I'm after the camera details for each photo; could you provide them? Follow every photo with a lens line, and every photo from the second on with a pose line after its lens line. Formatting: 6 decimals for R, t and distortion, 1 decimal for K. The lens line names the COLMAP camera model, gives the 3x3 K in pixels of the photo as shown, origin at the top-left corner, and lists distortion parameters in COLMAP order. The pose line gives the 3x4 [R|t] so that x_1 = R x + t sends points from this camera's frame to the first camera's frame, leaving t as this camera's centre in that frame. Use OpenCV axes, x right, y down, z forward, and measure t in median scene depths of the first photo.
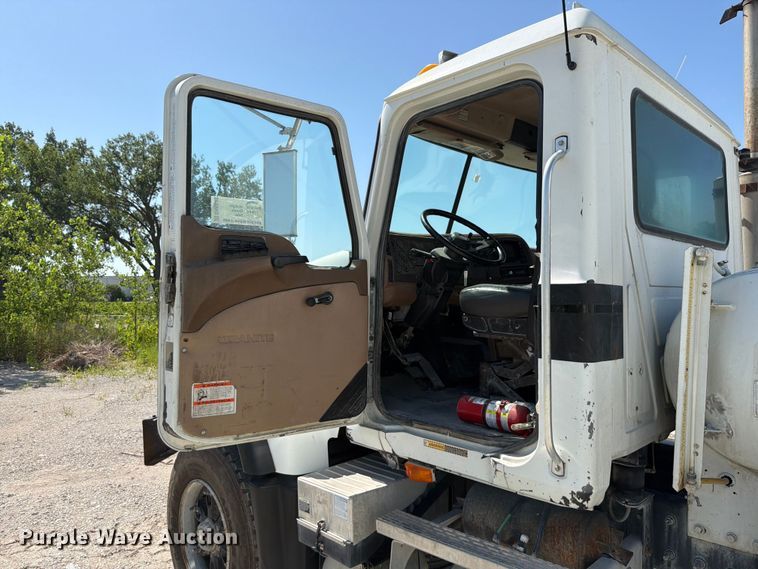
lens RADIAL K [[535.2, 0, 390.3], [0, 535.2, 283.5], [0, 0, 1]] dist [0.040158, -0.059933]
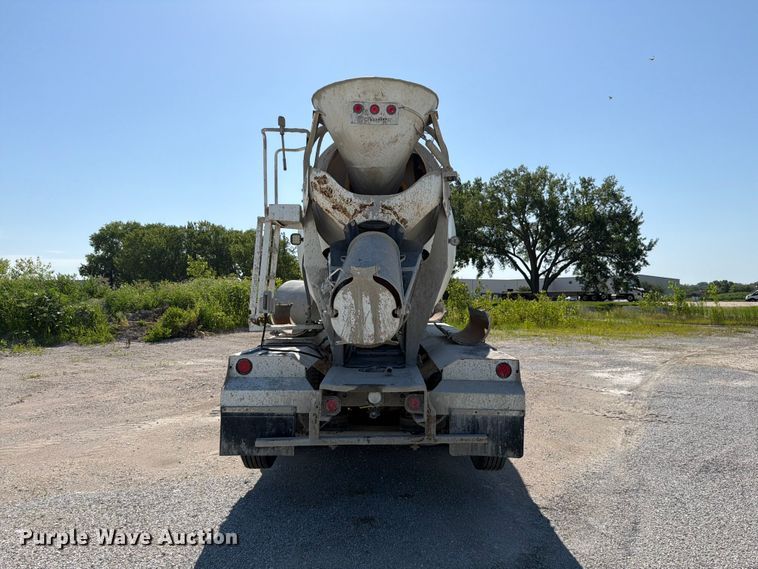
lens RADIAL K [[535.2, 0, 386.3], [0, 535.2, 274.4], [0, 0, 1]] dist [0.040158, -0.059933]
pose [[0.716186, -0.035077, -0.697027, 0.189018], [0.021975, 0.999374, -0.027713, -0.001072], [0.697563, 0.004531, 0.716509, -0.107522]]
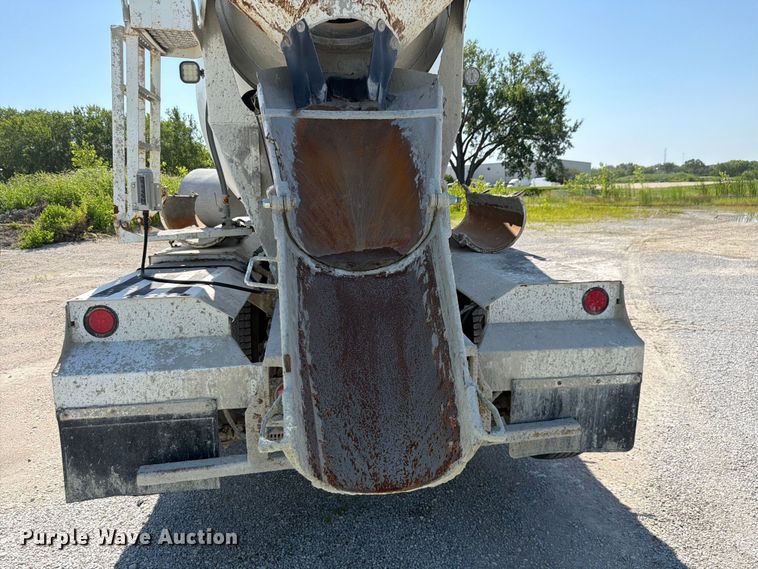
lens RADIAL K [[535.2, 0, 379.1], [0, 535.2, 283.2], [0, 0, 1]] dist [0.040158, -0.059933]
pose [[0.804309, 0.079631, -0.588851, 0.150869], [0.045132, 0.979930, 0.194164, 0.000779], [0.592494, -0.182744, 0.784573, -0.078597]]
